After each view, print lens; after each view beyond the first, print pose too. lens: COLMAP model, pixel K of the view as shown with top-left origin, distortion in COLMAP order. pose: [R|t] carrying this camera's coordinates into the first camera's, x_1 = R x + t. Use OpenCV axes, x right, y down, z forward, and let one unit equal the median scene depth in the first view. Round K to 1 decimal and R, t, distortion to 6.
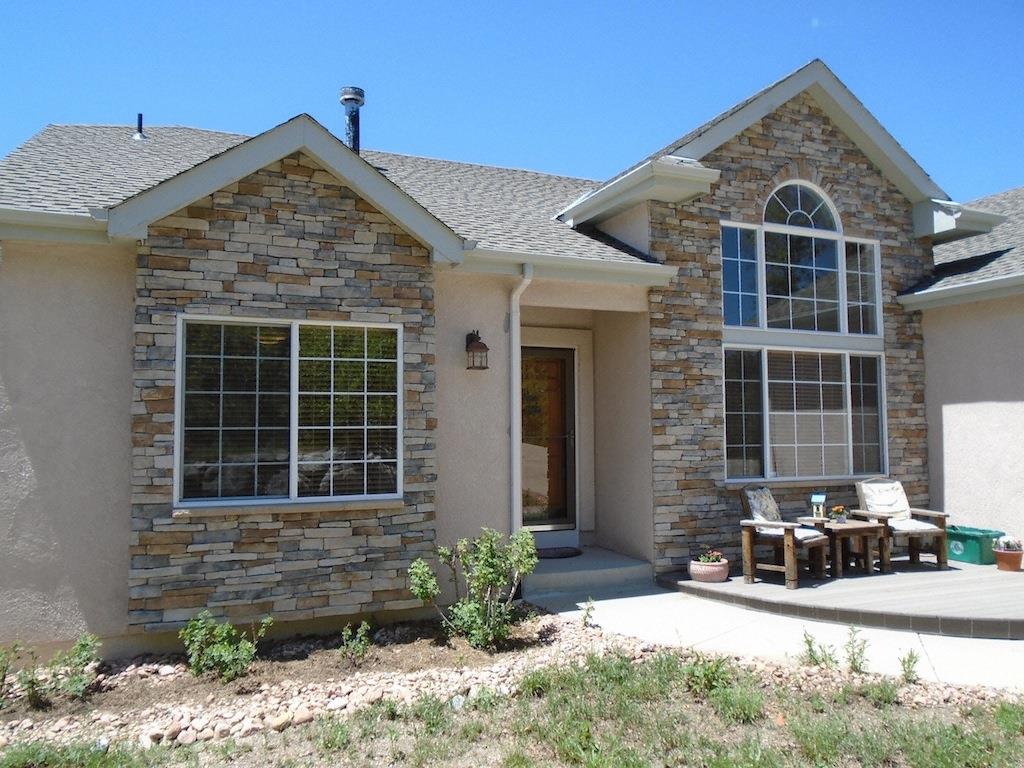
lens RADIAL K [[791.8, 0, 512.0], [0, 791.8, 384.0], [0, 0, 1]] dist [-0.010579, 0.007703]
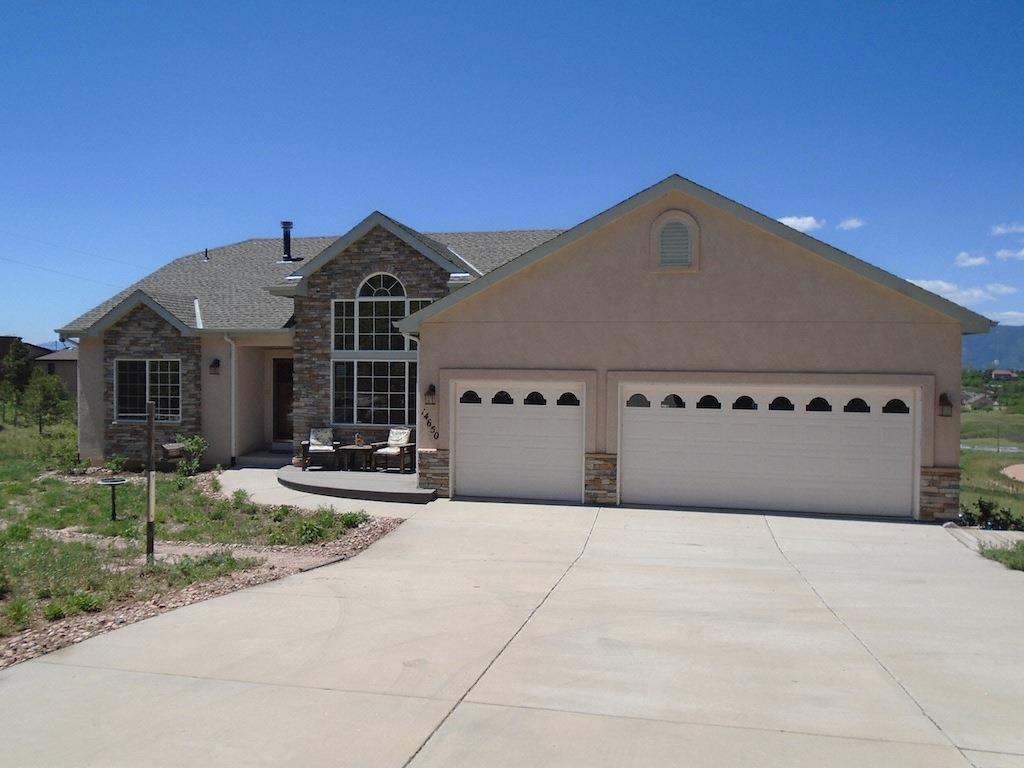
lens RADIAL K [[791.8, 0, 512.0], [0, 791.8, 384.0], [0, 0, 1]] dist [-0.010579, 0.007703]
pose [[0.815381, 0.024065, -0.578425, 1.903130], [0.025264, 0.996705, 0.077081, -0.137383], [0.578374, -0.077464, 0.812086, -0.441580]]
